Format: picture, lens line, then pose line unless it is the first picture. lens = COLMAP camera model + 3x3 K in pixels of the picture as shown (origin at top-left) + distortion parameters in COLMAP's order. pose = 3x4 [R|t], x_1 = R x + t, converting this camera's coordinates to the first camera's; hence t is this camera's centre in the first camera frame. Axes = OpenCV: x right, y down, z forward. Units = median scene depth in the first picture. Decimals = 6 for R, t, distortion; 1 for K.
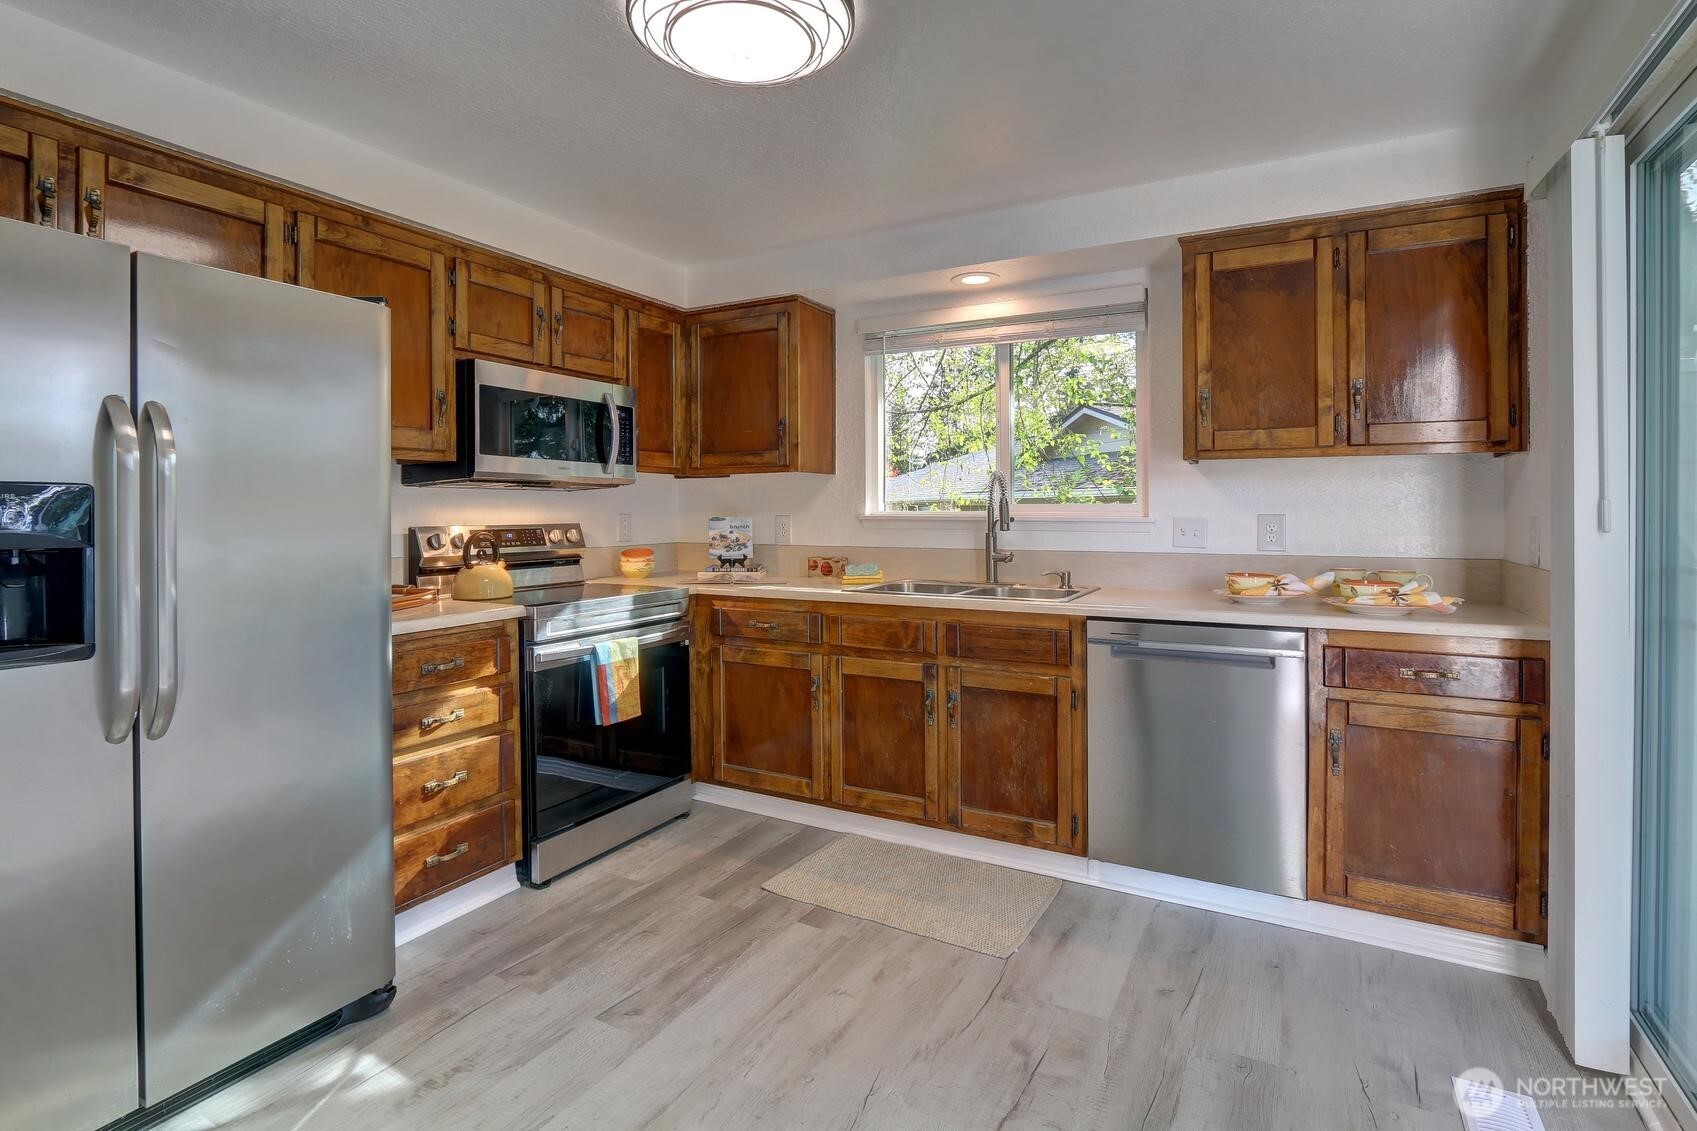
lens RADIAL K [[797.3, 0, 806.5], [0, 797.3, 516.4], [0, 0, 1]] dist [-0.021516, 0.003925]
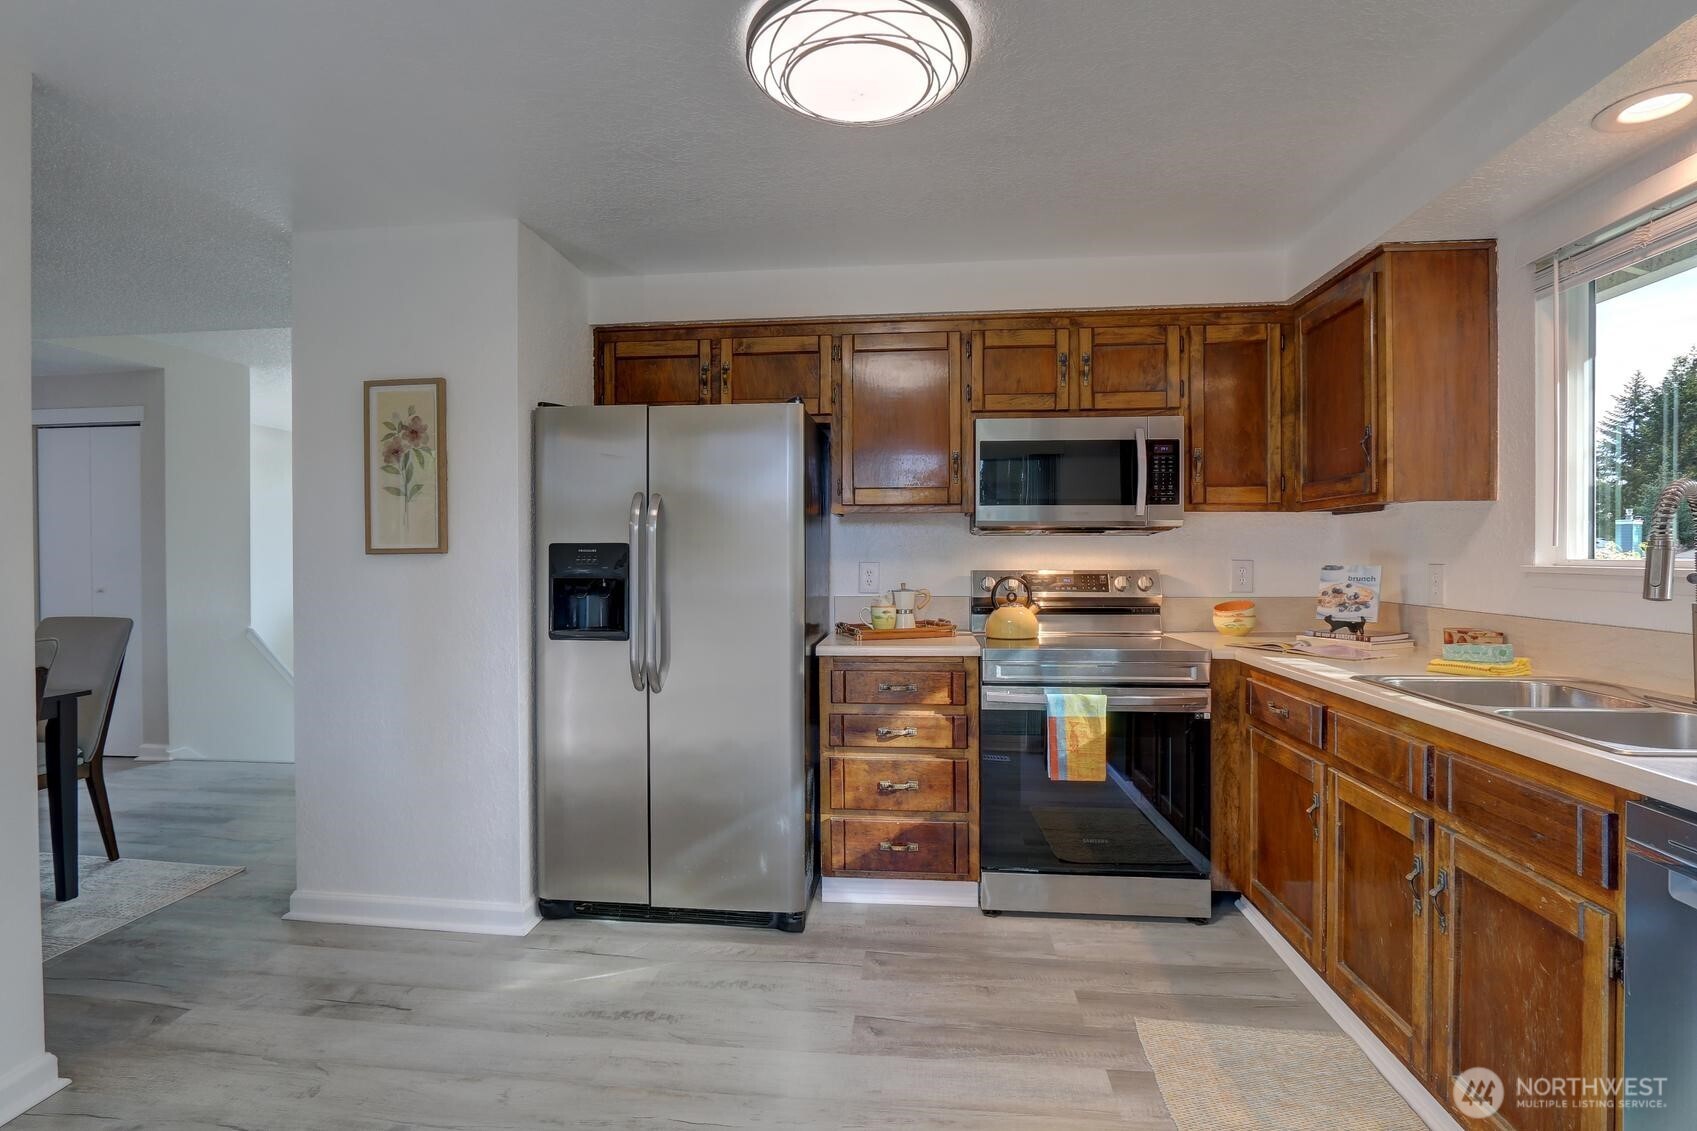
lens RADIAL K [[797.3, 0, 836.8], [0, 797.3, 564.7], [0, 0, 1]] dist [-0.021516, 0.003925]
pose [[0.429787, 0.012542, -0.902843, 0.476636], [-0.004381, 0.999921, 0.011805, -0.008059], [0.902920, -0.001118, 0.429808, 0.330825]]
